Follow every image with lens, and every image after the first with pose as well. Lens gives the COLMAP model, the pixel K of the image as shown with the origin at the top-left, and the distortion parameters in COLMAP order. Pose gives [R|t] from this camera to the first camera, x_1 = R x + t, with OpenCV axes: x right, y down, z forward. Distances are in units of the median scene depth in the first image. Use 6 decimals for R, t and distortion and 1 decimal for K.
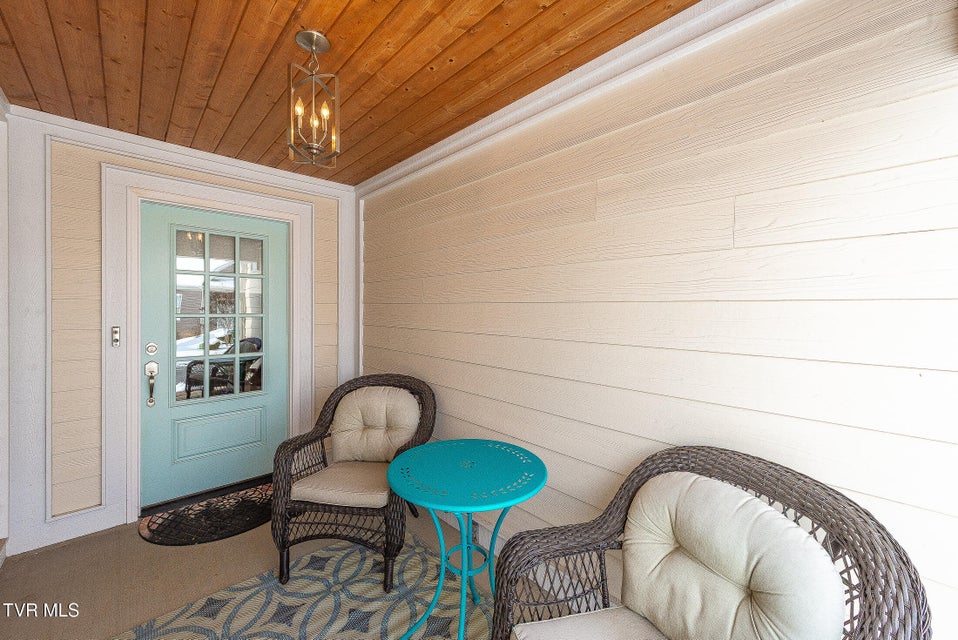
lens RADIAL K [[370.5, 0, 479.6], [0, 370.5, 309.1], [0, 0, 1]] dist [0.000598, -0.000029]
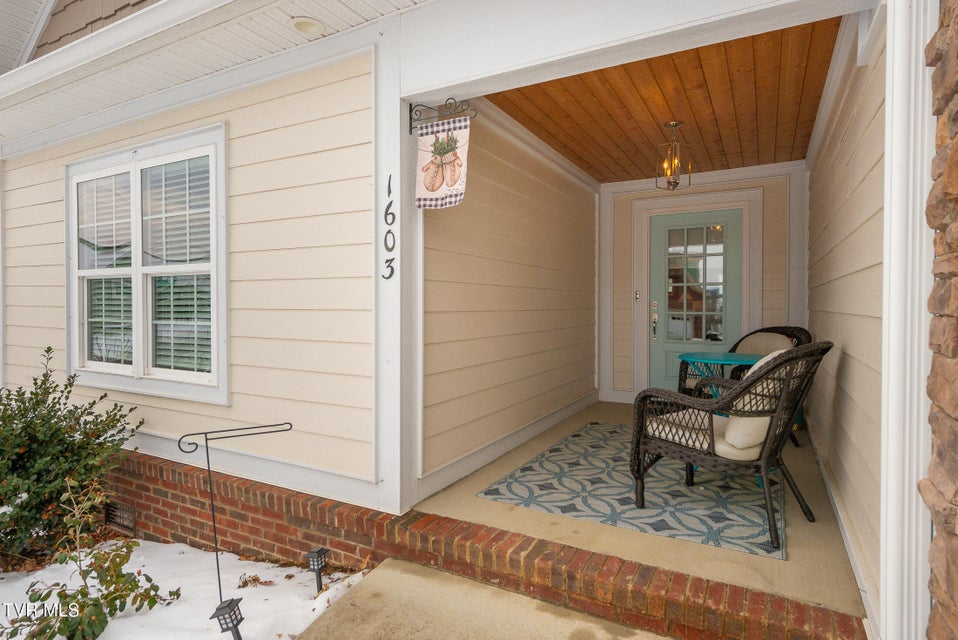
lens RADIAL K [[525.8, 0, 479.0], [0, 525.8, 320.0], [0, 0, 1]] dist [0.003164, 0.000167]
pose [[0.304545, 0.022061, -0.952243, 1.028381], [0.001143, 0.999723, 0.023526, 0.109429], [0.952497, -0.008253, 0.304435, -0.423950]]
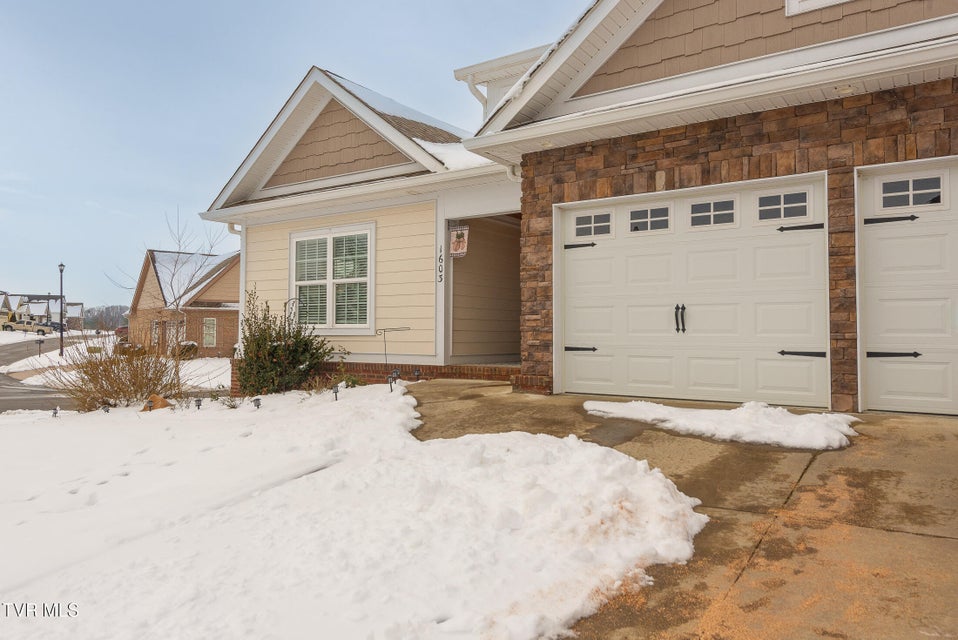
lens RADIAL K [[667.7, 0, 479.0], [0, 667.7, 320.0], [0, 0, 1]] dist [0.001090, -0.002357]
pose [[0.206589, -0.023768, -0.978139, 6.668906], [0.001225, 0.999710, -0.024034, 0.632197], [0.978427, 0.003767, 0.206558, -1.302788]]
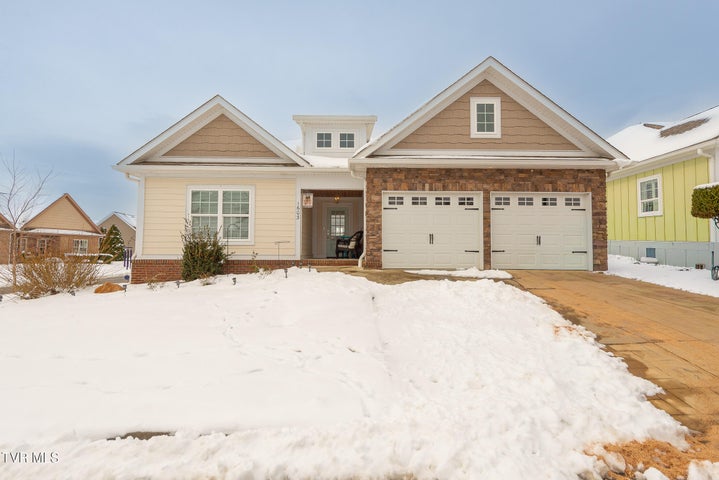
lens RADIAL K [[365.8, 0, 359.5], [0, 365.8, 240.0], [0, 0, 1]] dist [-0.000438, 0.000055]
pose [[0.738487, -0.019077, -0.673998, 5.914893], [-0.000887, 0.999571, -0.029265, 0.755393], [0.674268, 0.022210, 0.738153, -5.697481]]
